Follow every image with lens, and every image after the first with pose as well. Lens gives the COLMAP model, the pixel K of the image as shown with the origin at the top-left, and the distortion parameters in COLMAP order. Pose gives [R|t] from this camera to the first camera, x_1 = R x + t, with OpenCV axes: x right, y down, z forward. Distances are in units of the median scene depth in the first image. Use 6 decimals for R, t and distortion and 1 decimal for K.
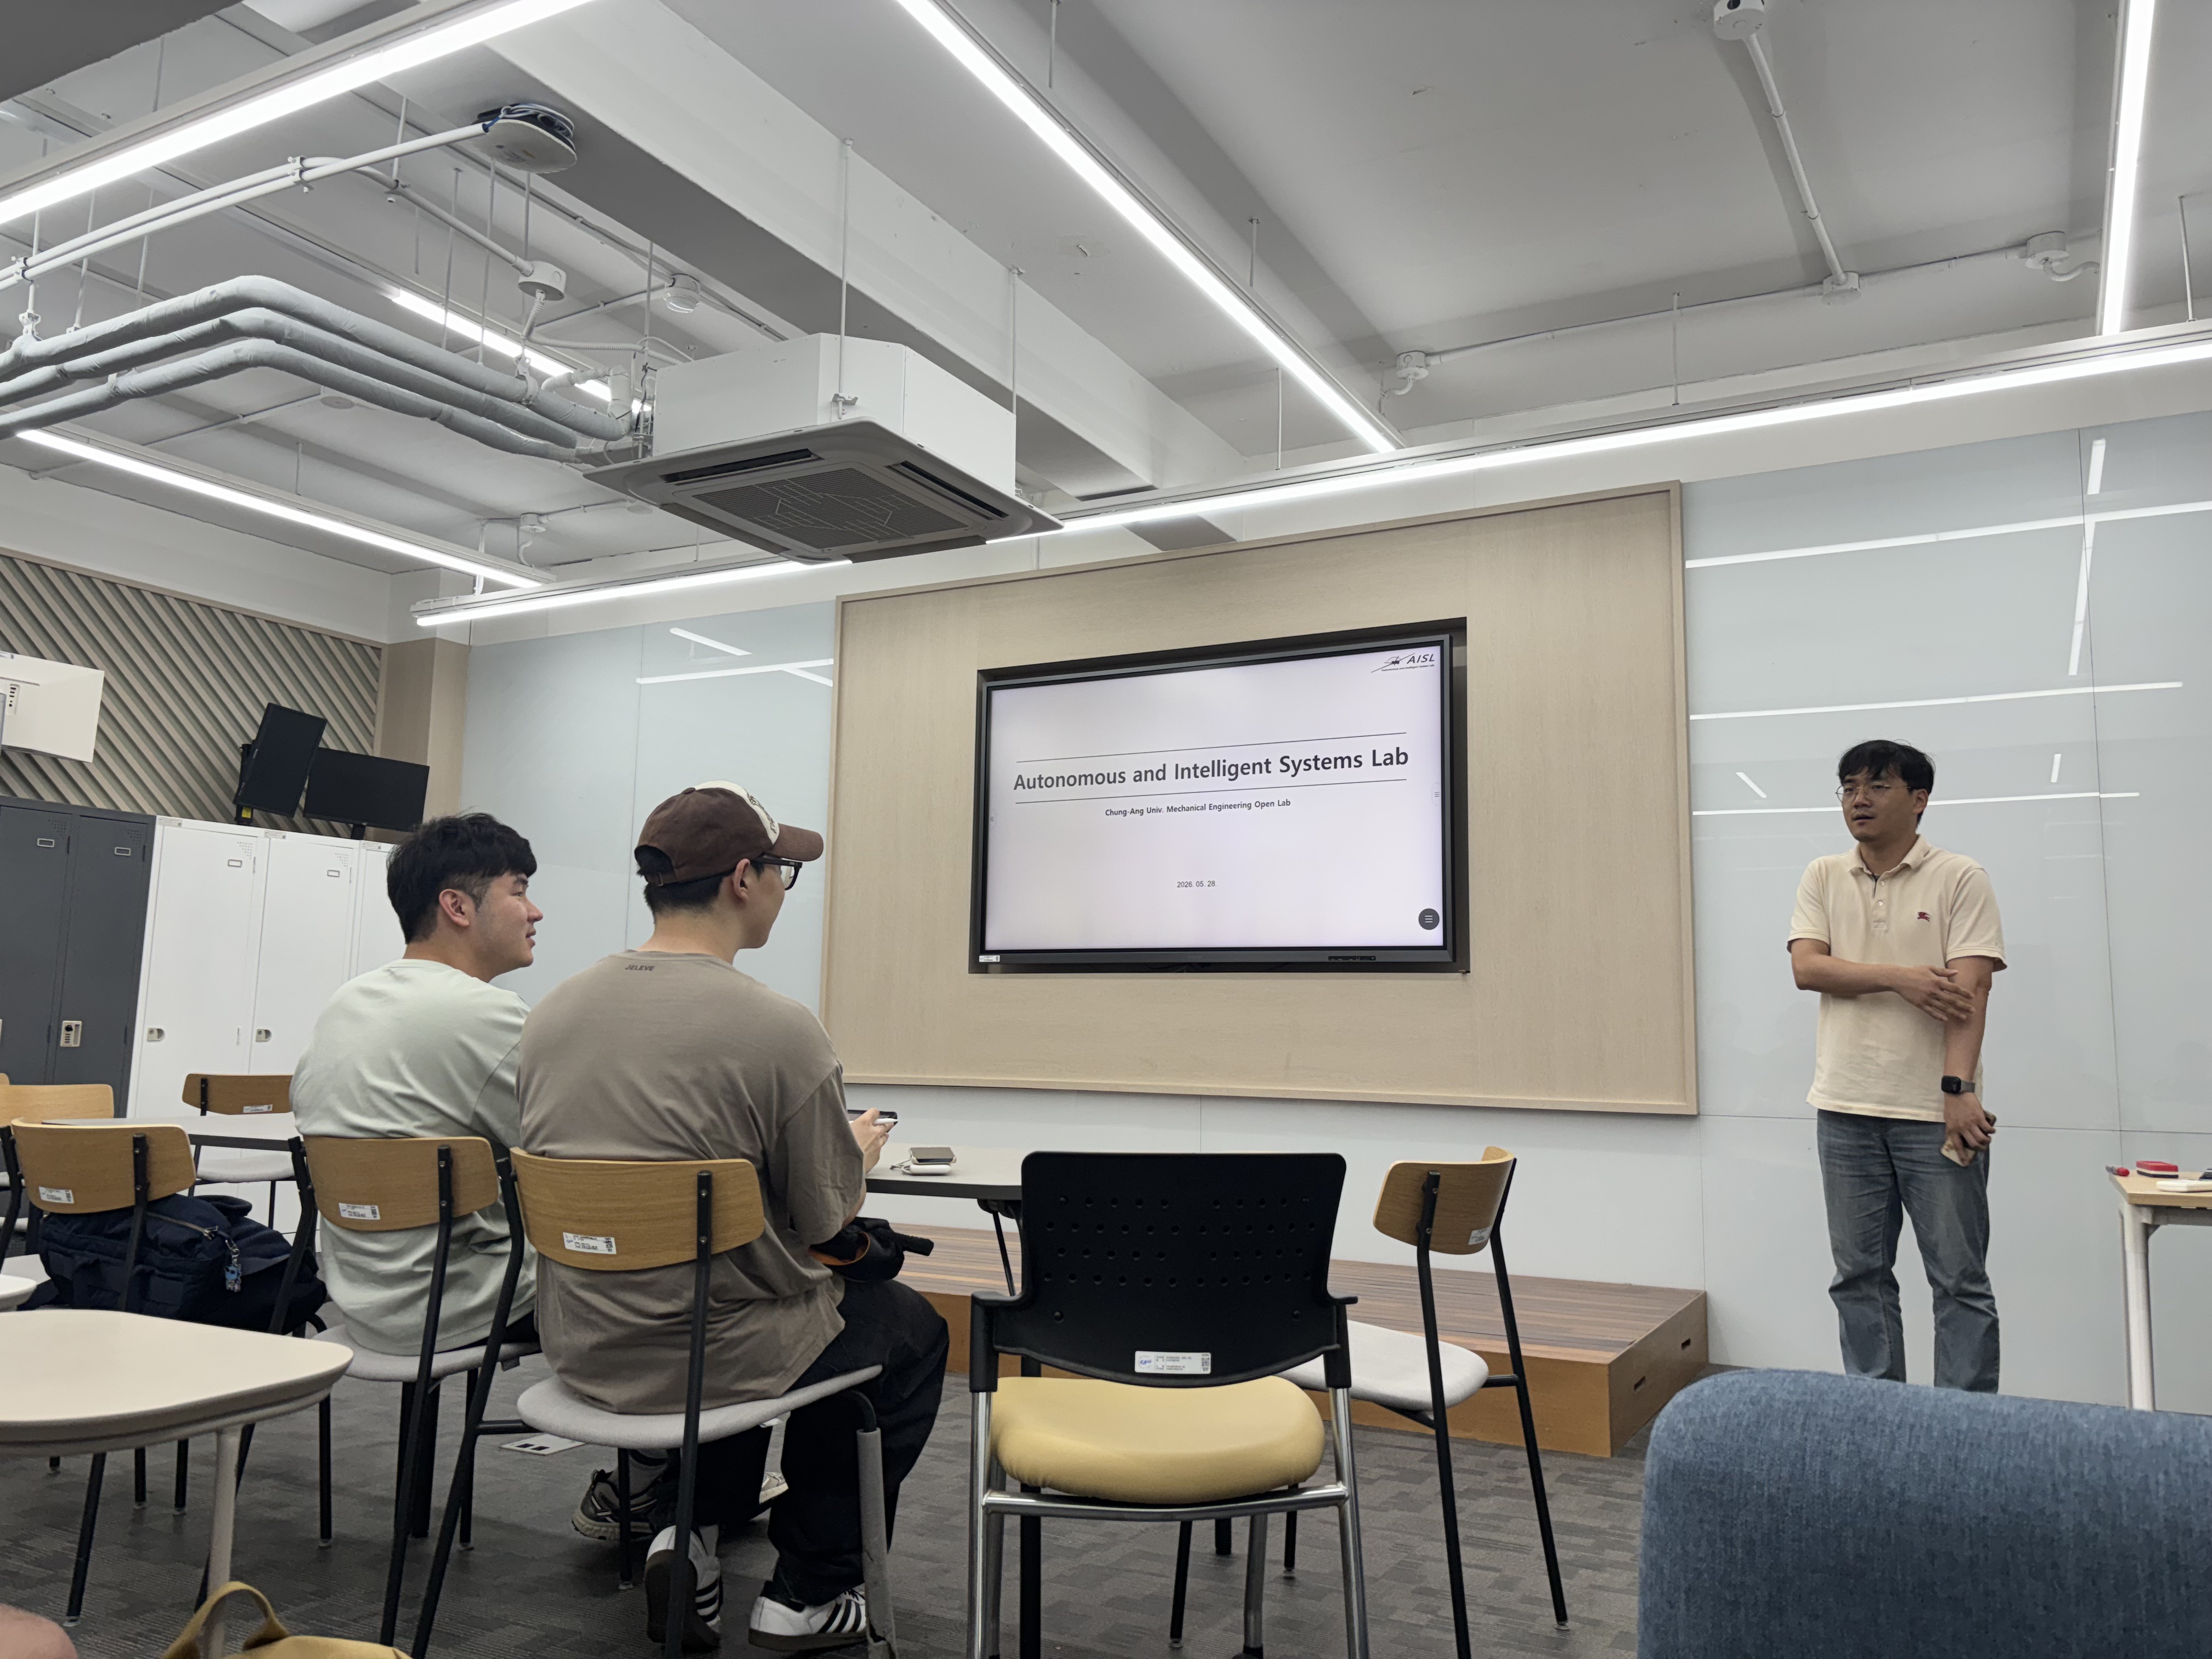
lens RADIAL K [[1666.1, 0, 1117.4], [0, 1666.1, 819.1], [0, 0, 1]] dist [0.019422, 0.013697]
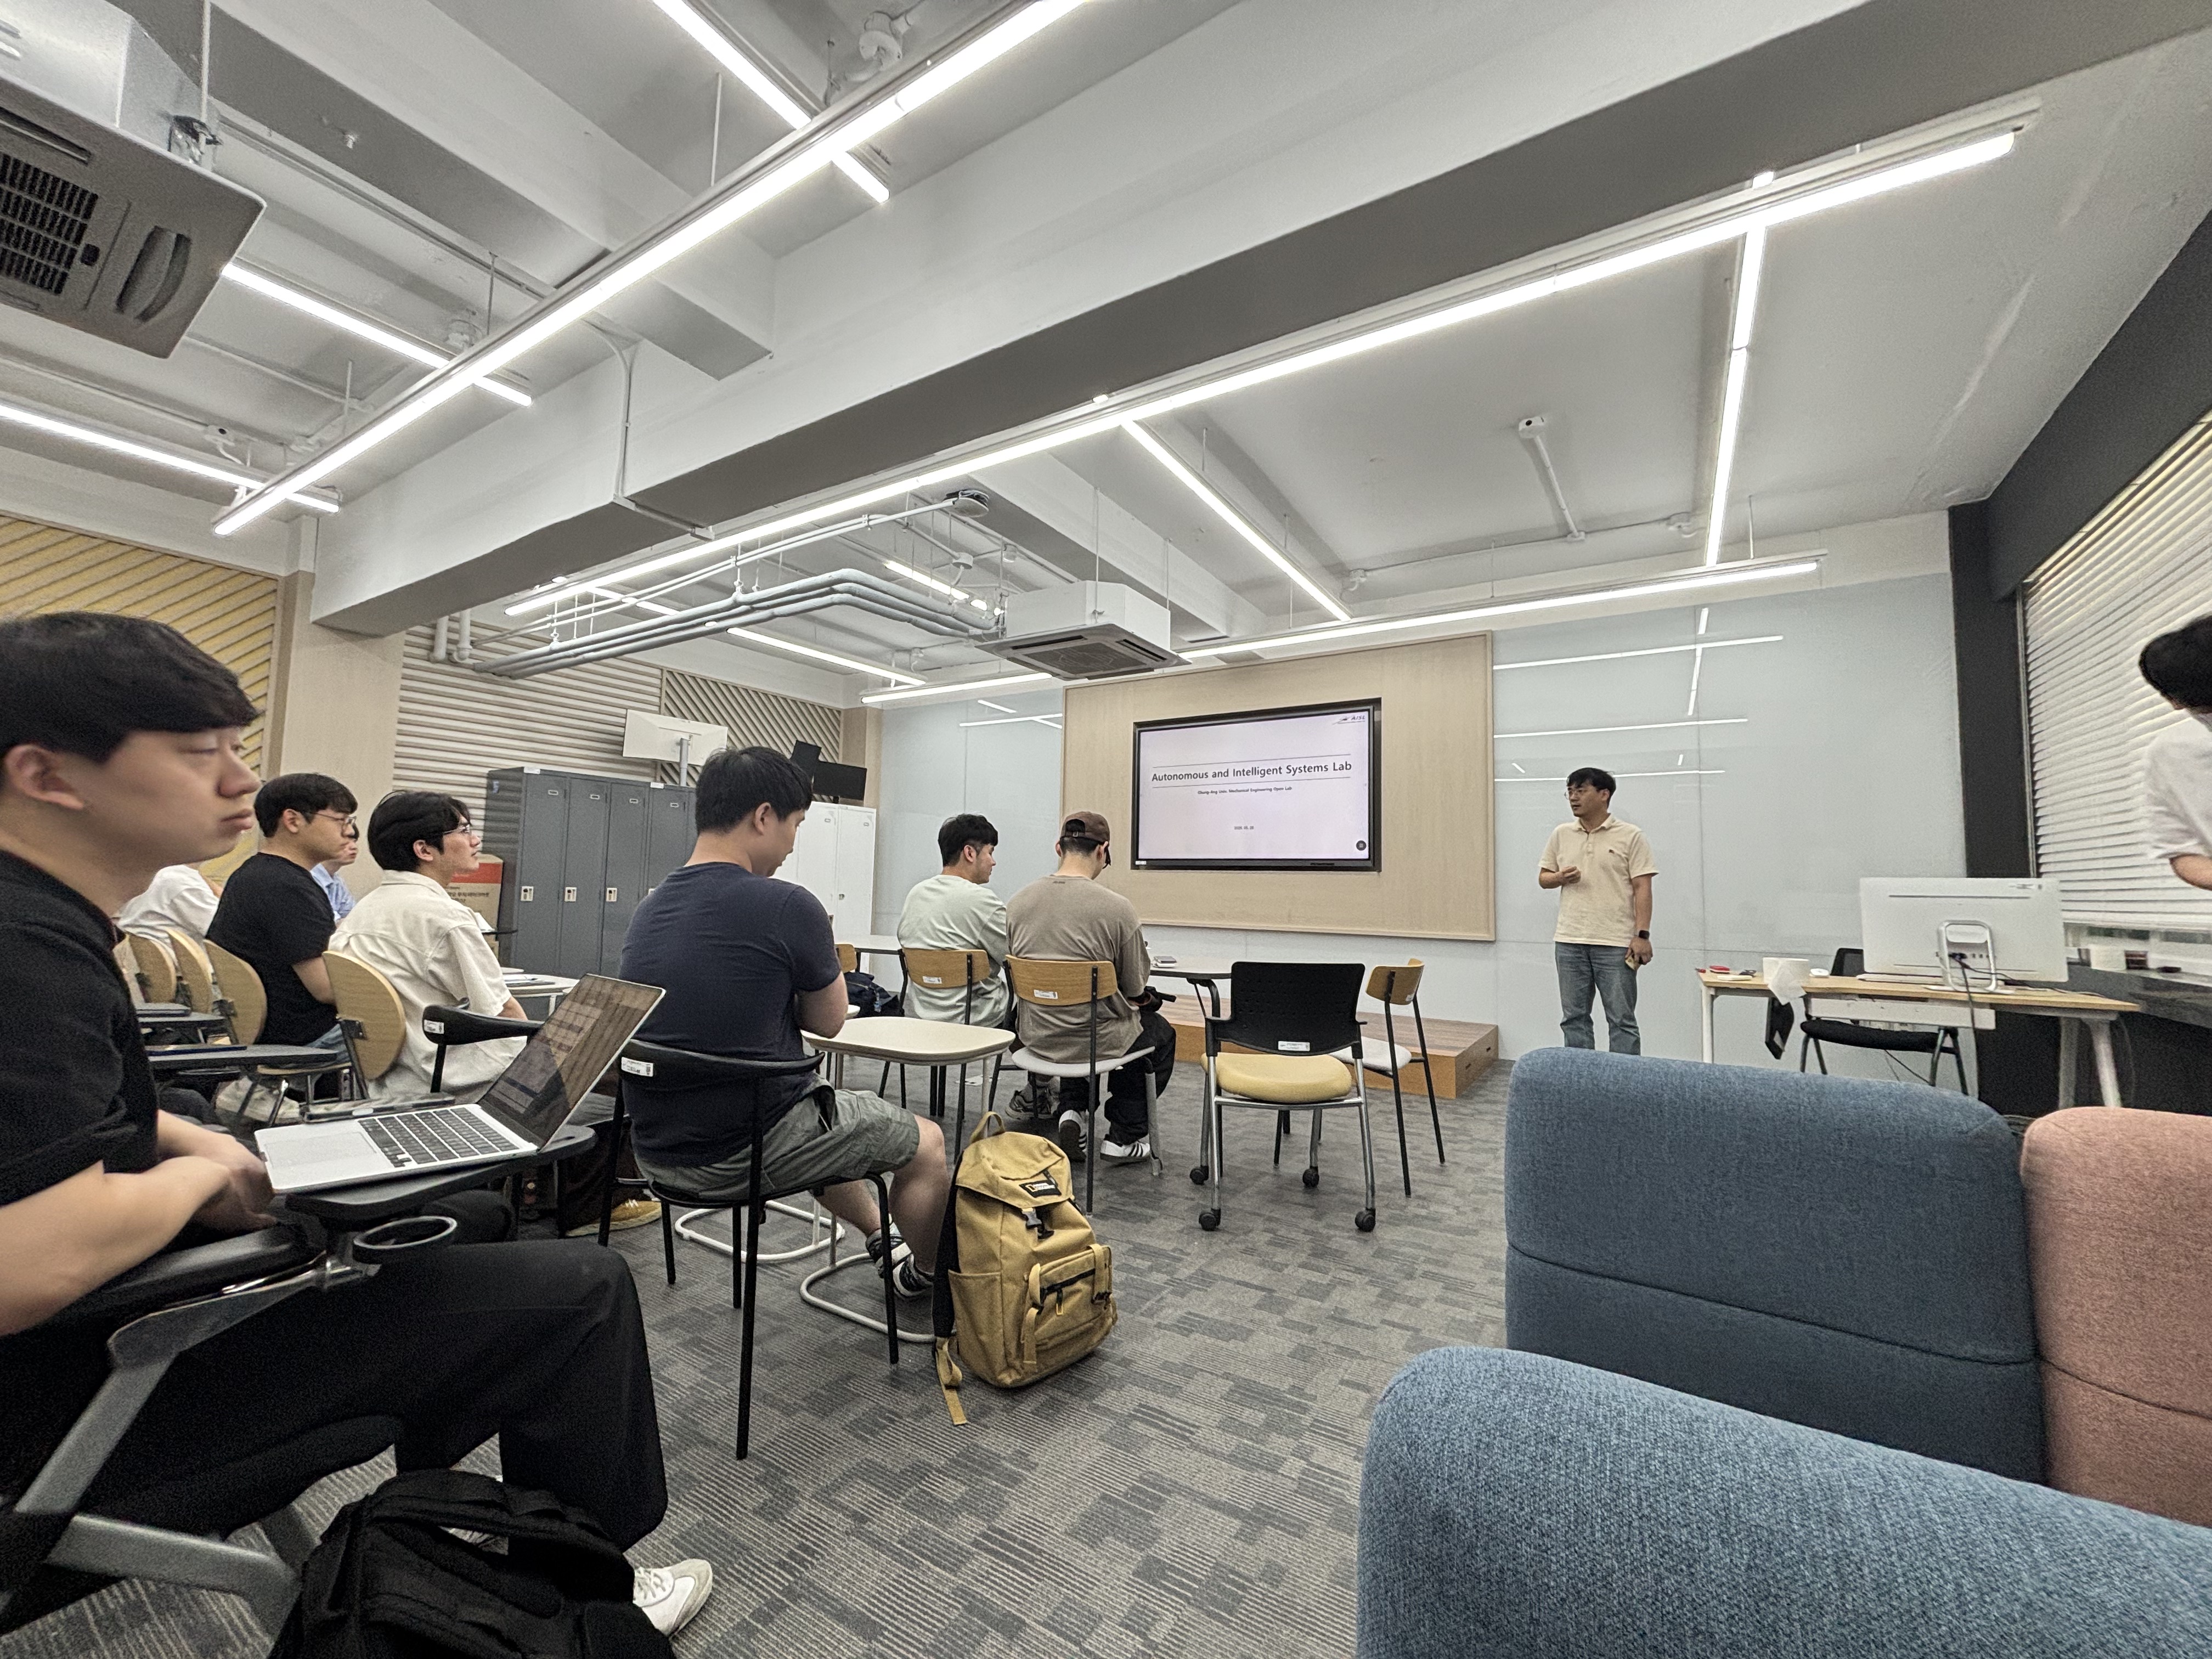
lens RADIAL K [[883.7, 0, 1089.2], [0, 883.7, 826.4], [0, 0, 1]] dist [-0.011930, -0.000577]
pose [[0.996685, -0.000685, -0.081352, -0.078536], [0.005192, 0.998462, 0.055194, -0.034253], [0.081189, -0.055433, 0.995156, -0.144499]]
